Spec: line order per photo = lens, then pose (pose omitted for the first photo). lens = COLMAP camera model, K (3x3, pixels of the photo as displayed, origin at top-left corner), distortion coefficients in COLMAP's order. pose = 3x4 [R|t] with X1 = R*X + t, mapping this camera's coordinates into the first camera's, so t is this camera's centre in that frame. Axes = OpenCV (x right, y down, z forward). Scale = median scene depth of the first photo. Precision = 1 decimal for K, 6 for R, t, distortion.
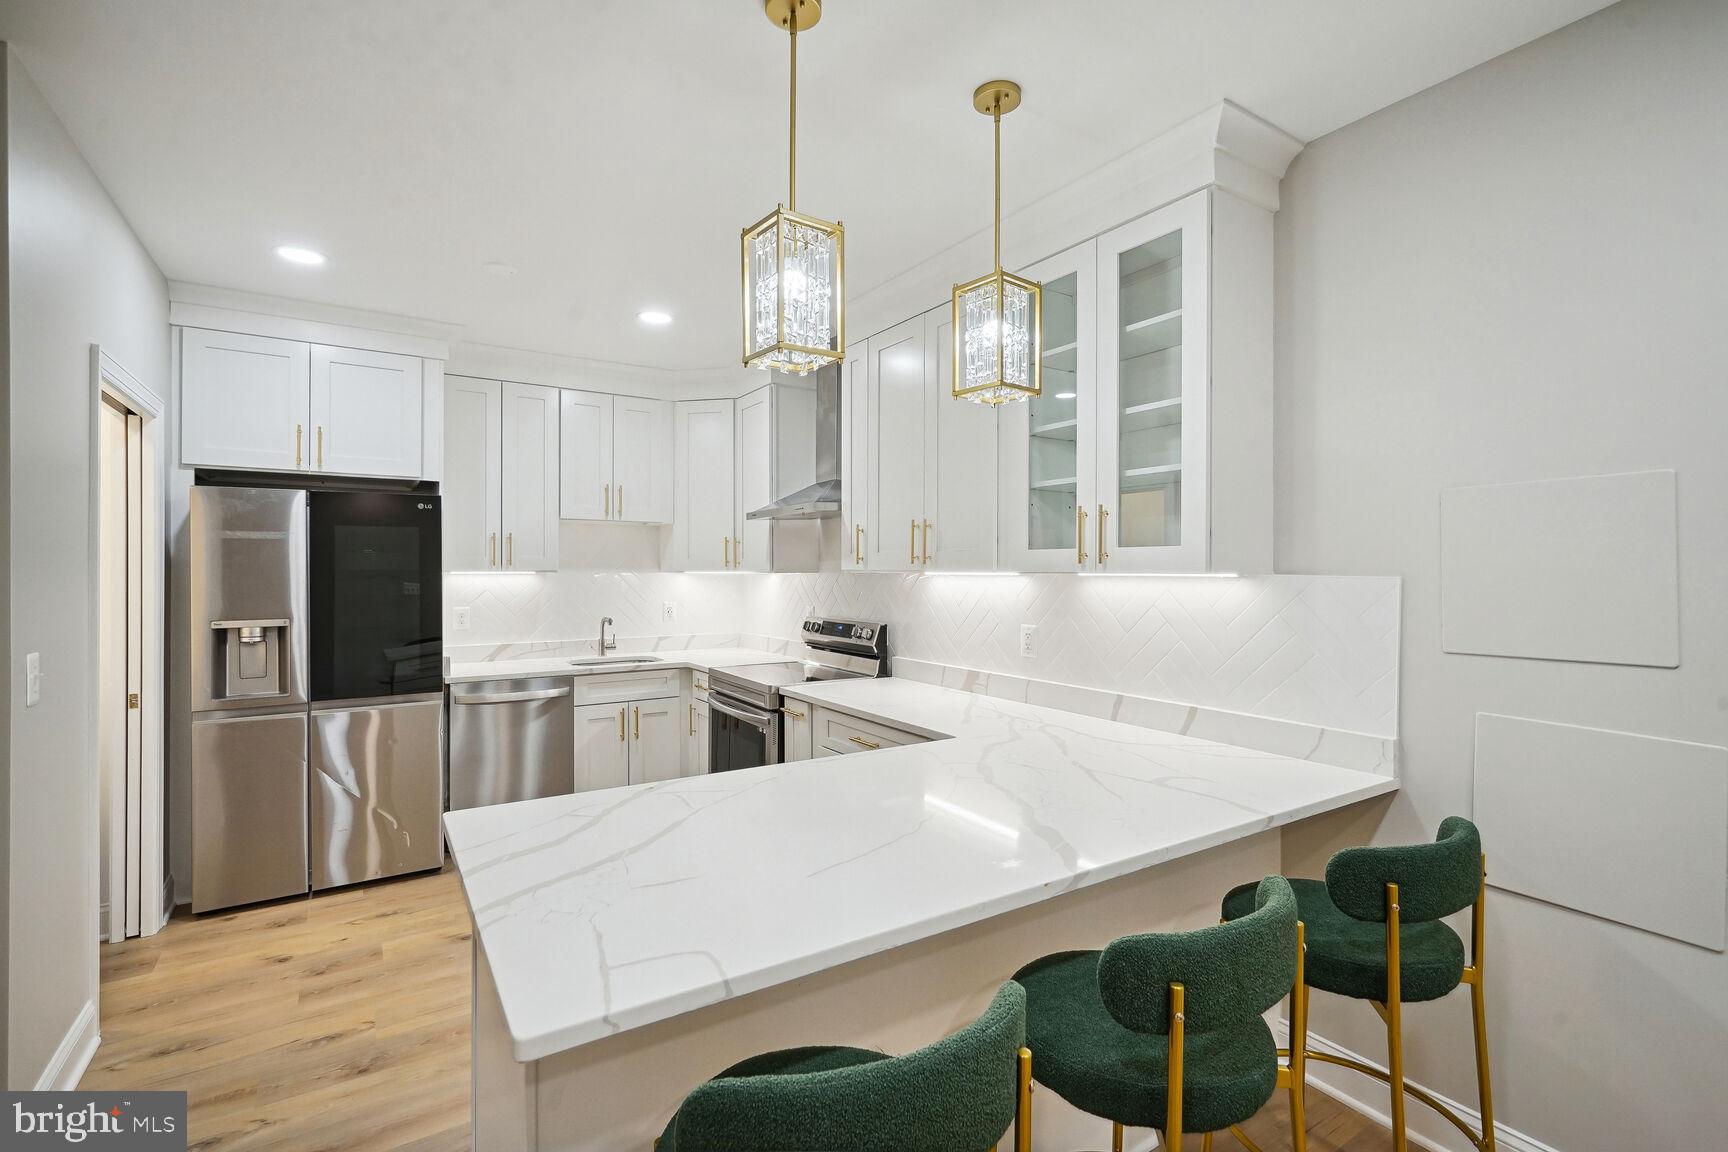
lens RADIAL K [[778.1, 0, 852.9], [0, 778.1, 571.5], [0, 0, 1]] dist [-0.001419, 0.000189]
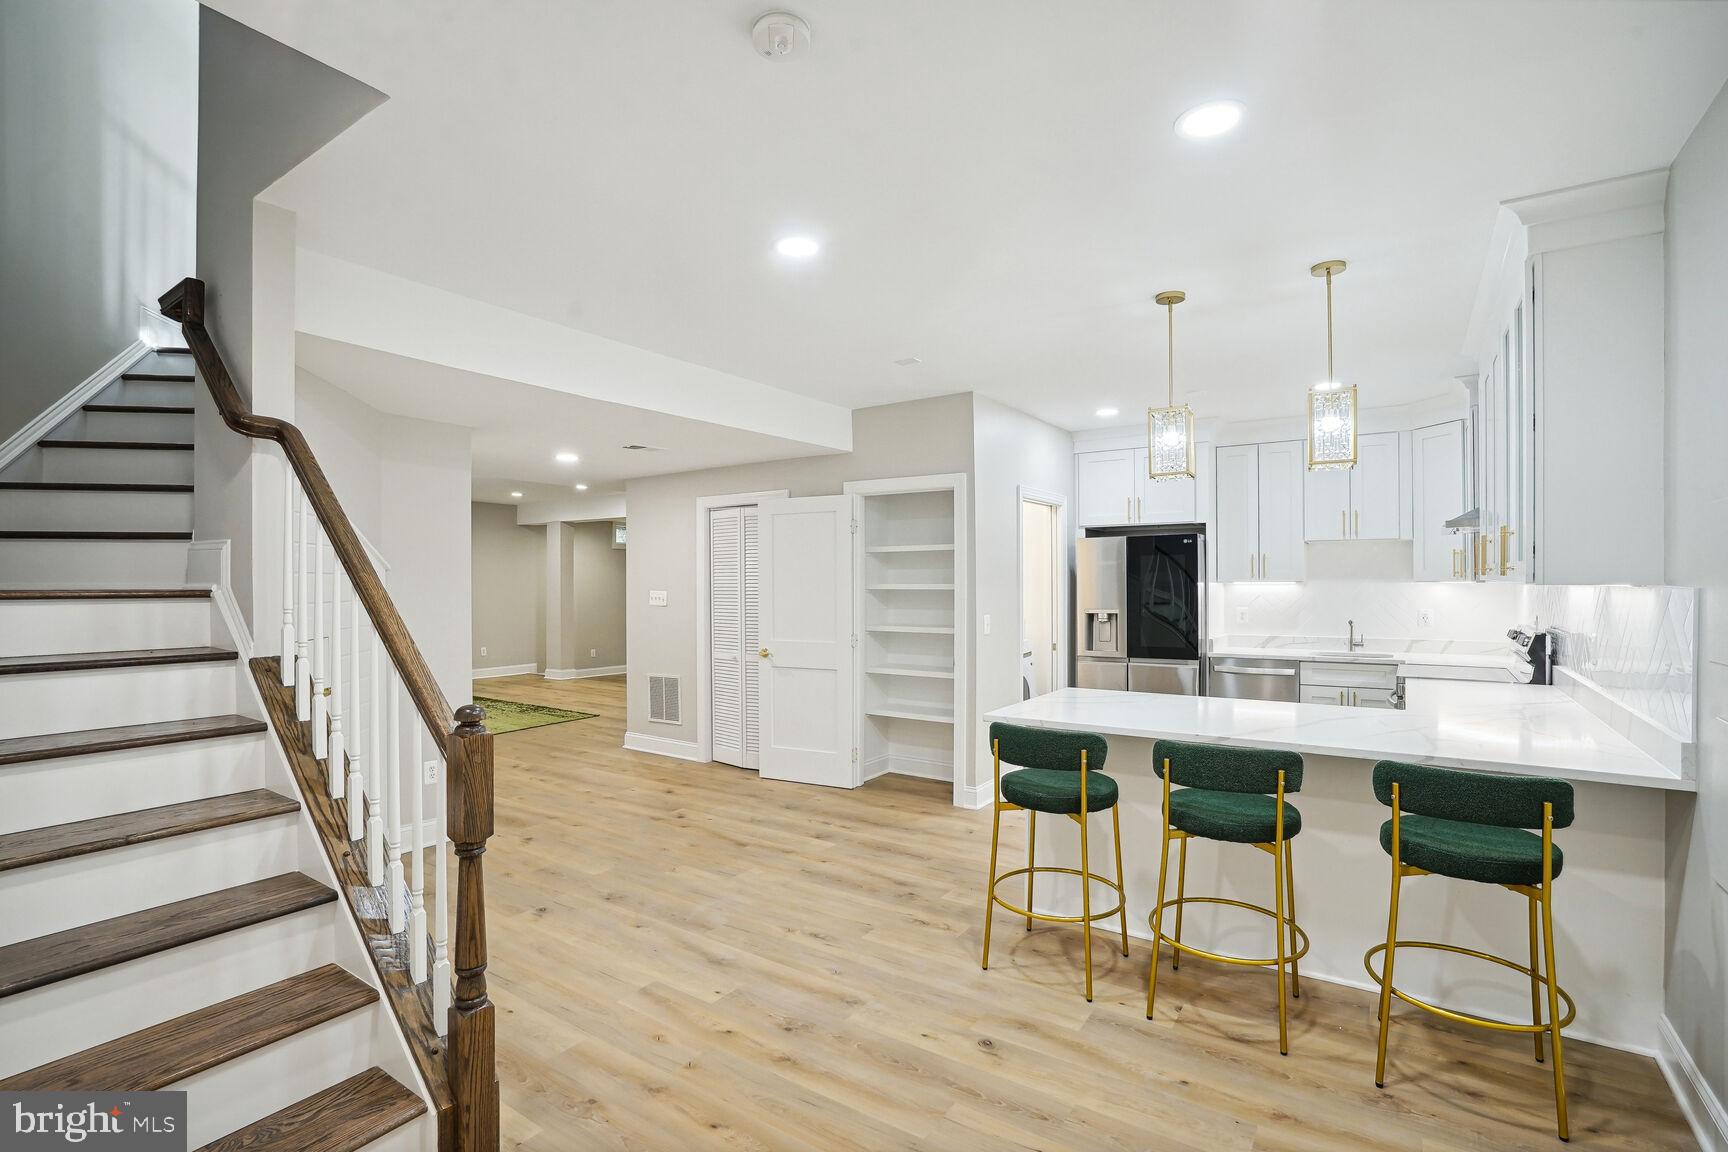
lens RADIAL K [[795.9, 0, 858.6], [0, 795.9, 580.1], [0, 0, 1]] dist [-0.049968, 0.021095]
pose [[0.388042, -0.005341, -0.921626, 0.727292], [0.005213, 0.999980, -0.003600, -0.002629], [0.921627, -0.003408, 0.388062, -0.254104]]
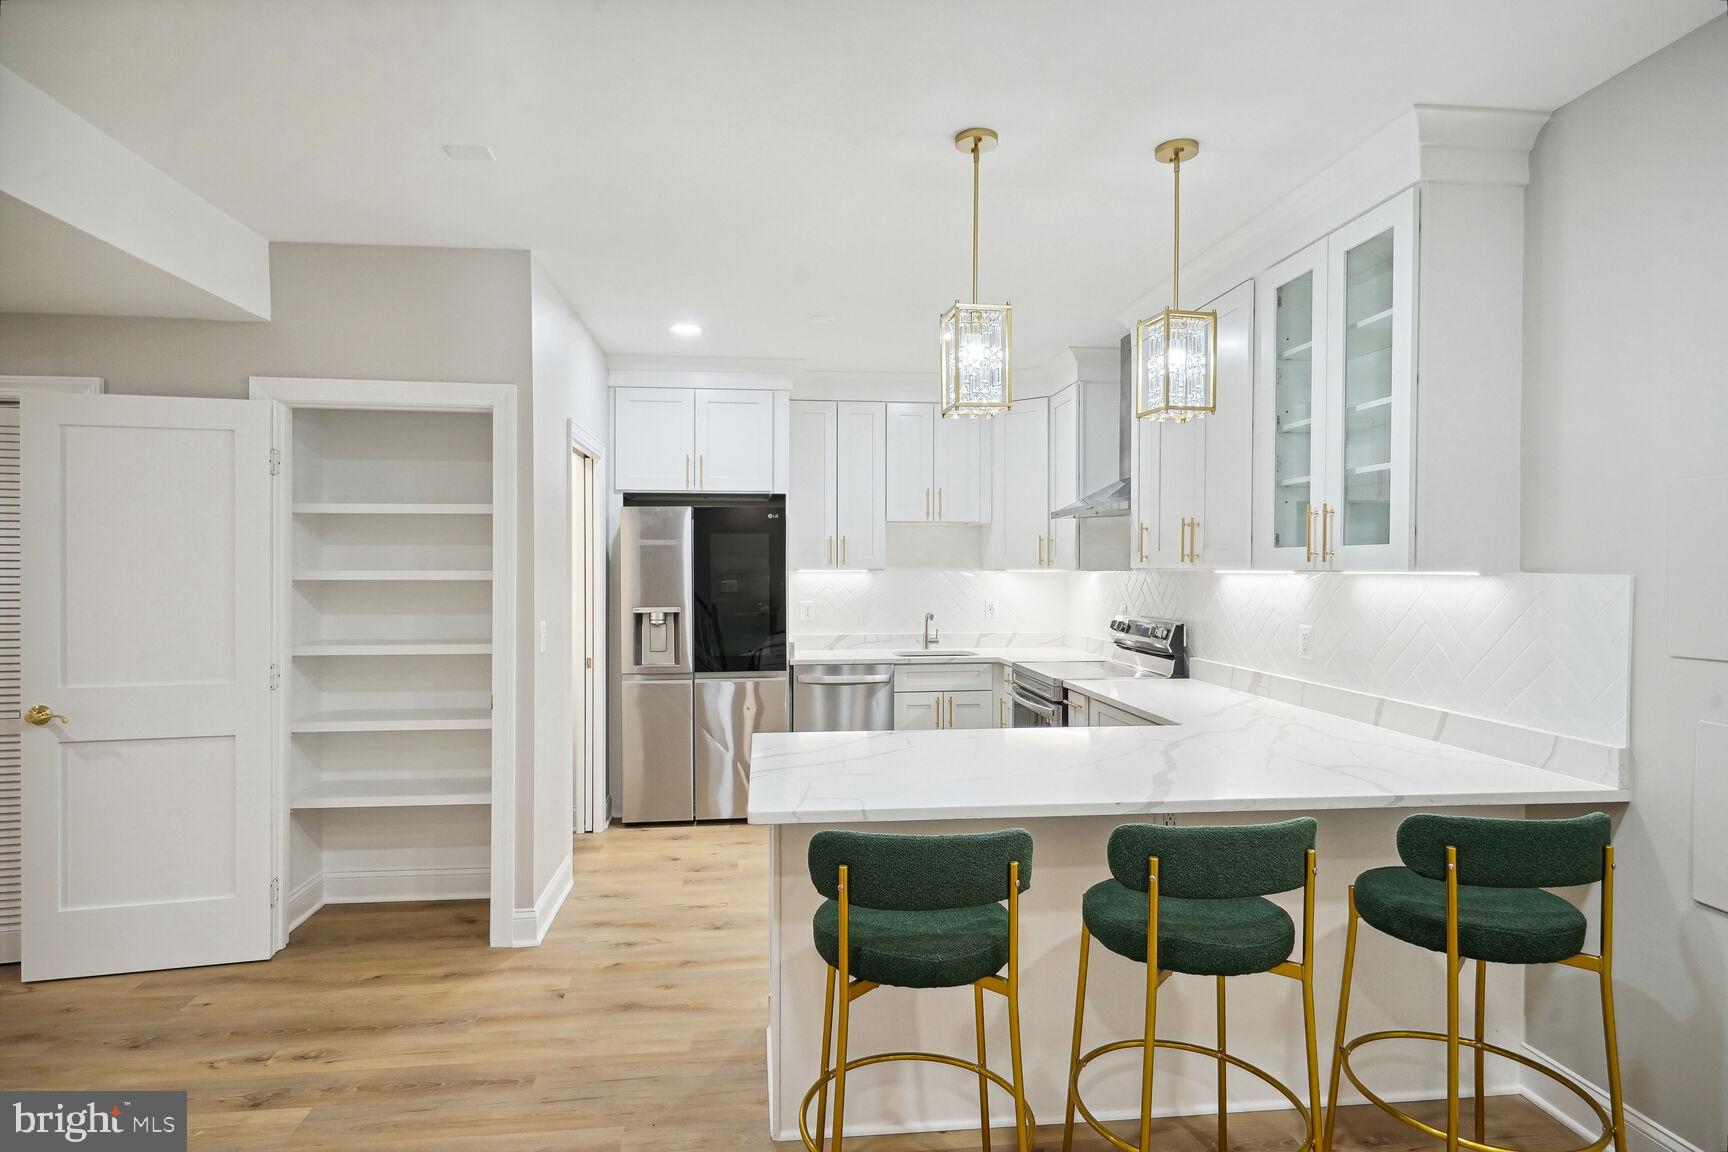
lens RADIAL K [[920.9, 0, 852.2], [0, 920.9, 572.9], [0, 0, 1]] dist [0.002144, -0.000013]
pose [[0.894823, 0.000568, -0.446421, 0.215114], [0.001108, 0.999993, 0.003492, -0.000443], [0.446420, -0.003620, 0.894816, -0.245239]]
